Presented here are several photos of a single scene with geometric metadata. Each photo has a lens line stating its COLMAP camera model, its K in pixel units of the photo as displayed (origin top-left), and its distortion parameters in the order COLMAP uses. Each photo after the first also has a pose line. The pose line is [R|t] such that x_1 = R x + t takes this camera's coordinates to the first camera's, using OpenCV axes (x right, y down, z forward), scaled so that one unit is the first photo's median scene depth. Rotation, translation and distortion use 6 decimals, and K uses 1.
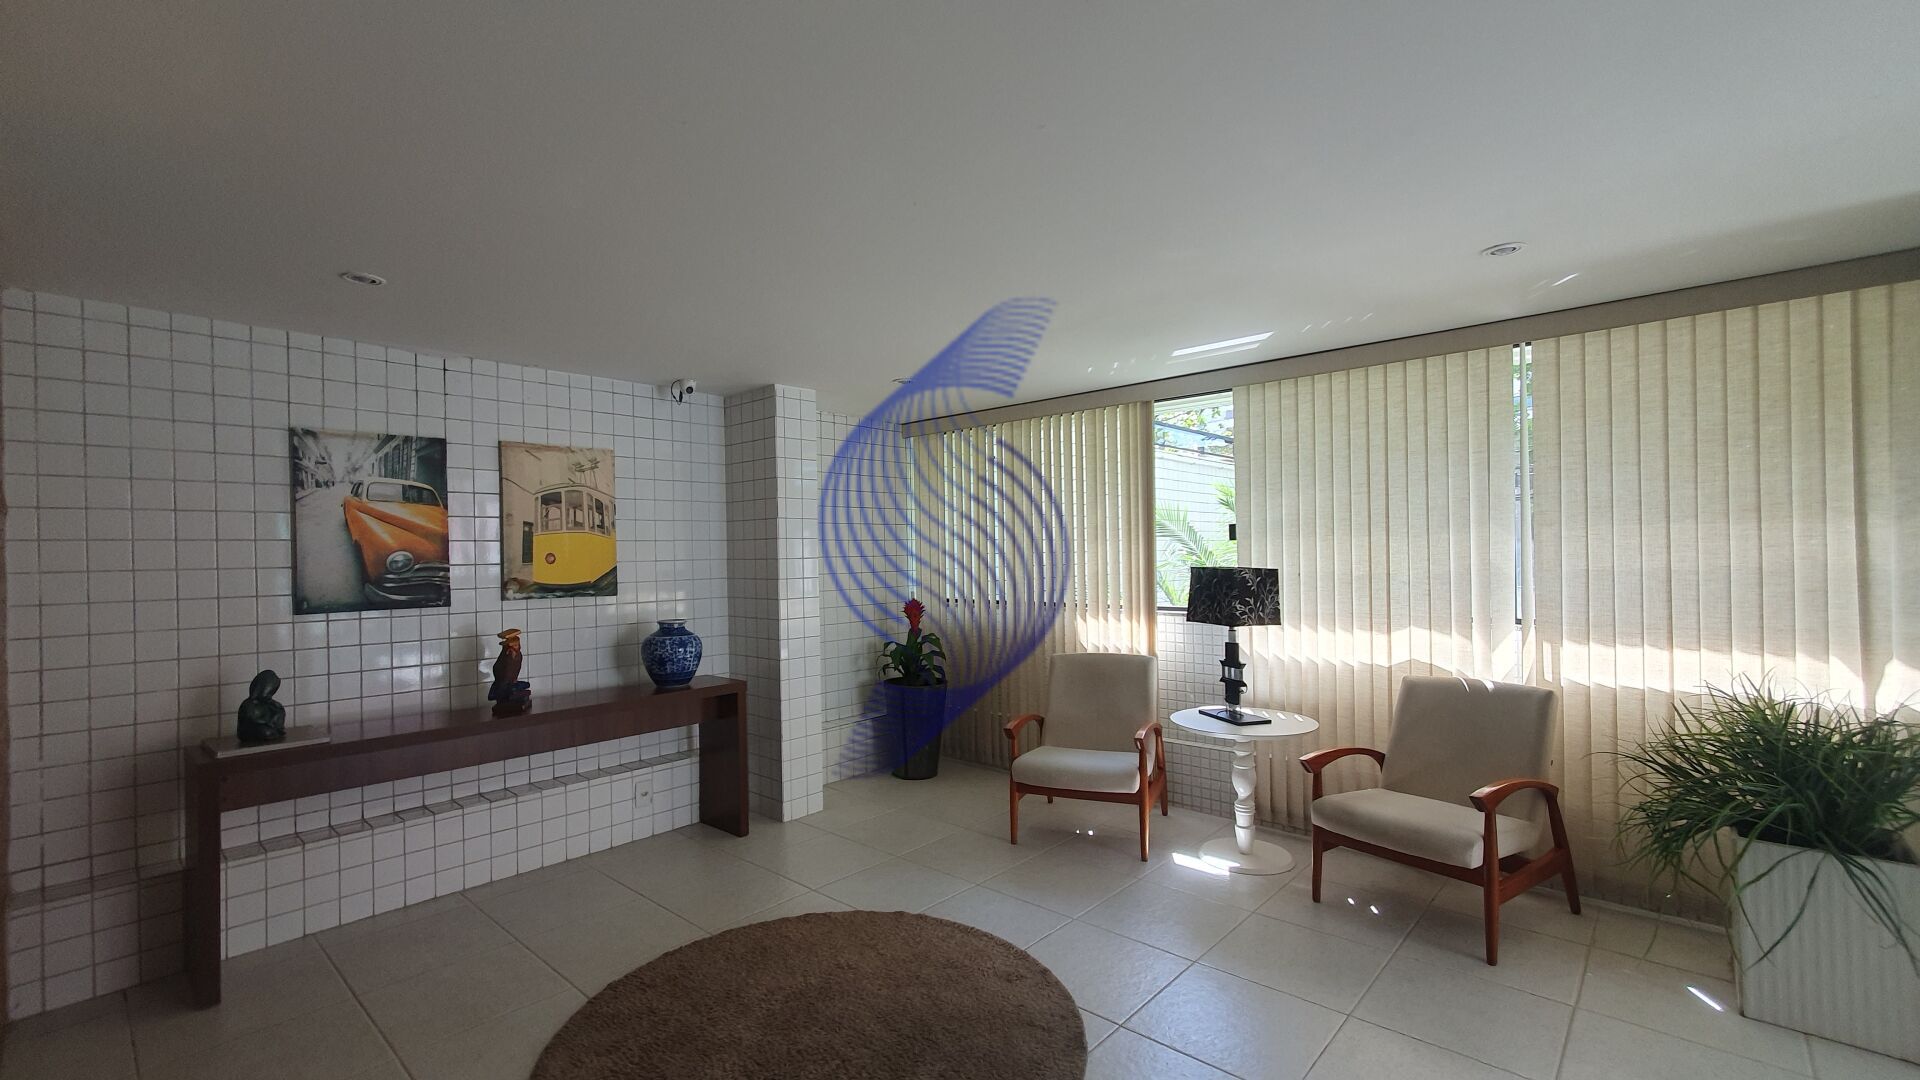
lens RADIAL K [[805.0, 0, 955.8], [0, 805.0, 551.2], [0, 0, 1]] dist [0.000710, -0.000114]
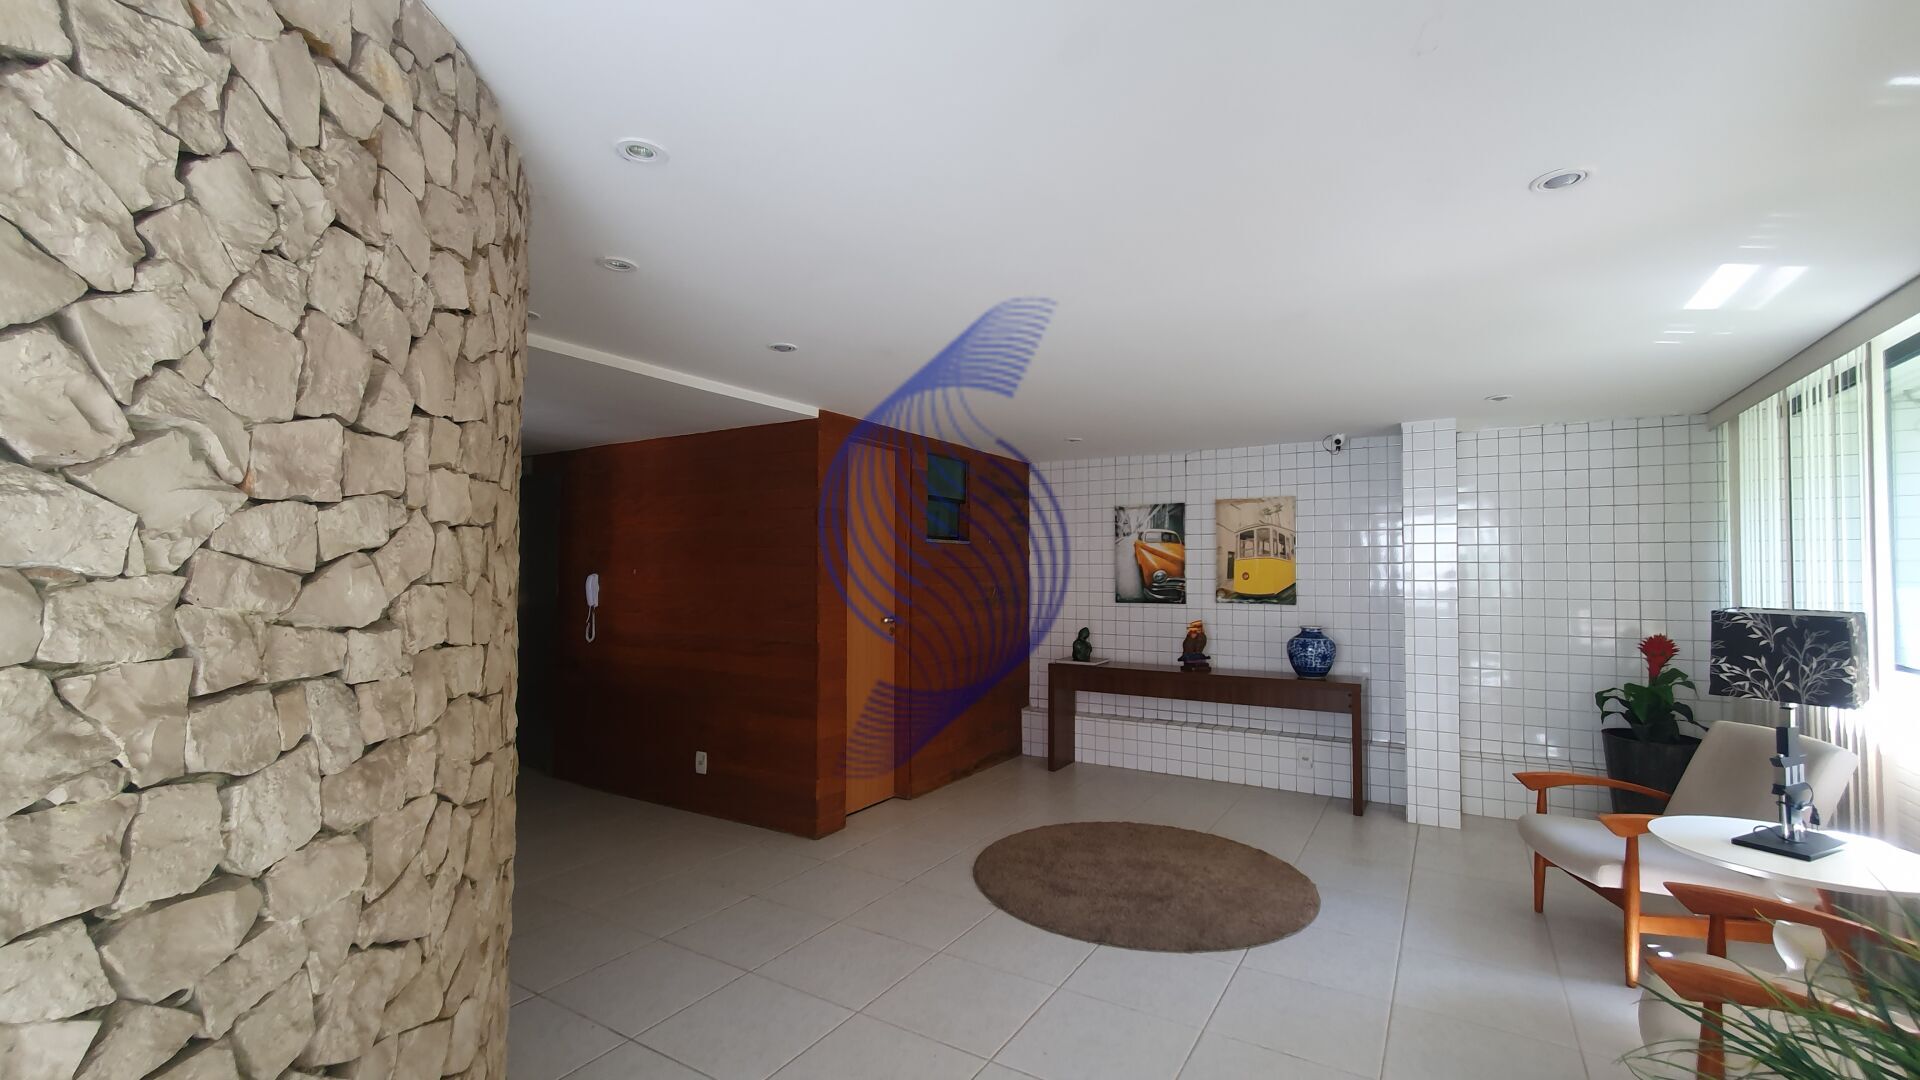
lens RADIAL K [[805.0, 0, 956.9], [0, 805.0, 543.8], [0, 0, 1]] dist [0.000710, -0.000114]
pose [[0.191084, -0.019414, -0.981382, 0.893362], [-0.003819, 0.999782, -0.020522, -0.019009], [0.981566, 0.007669, 0.190968, 0.222800]]
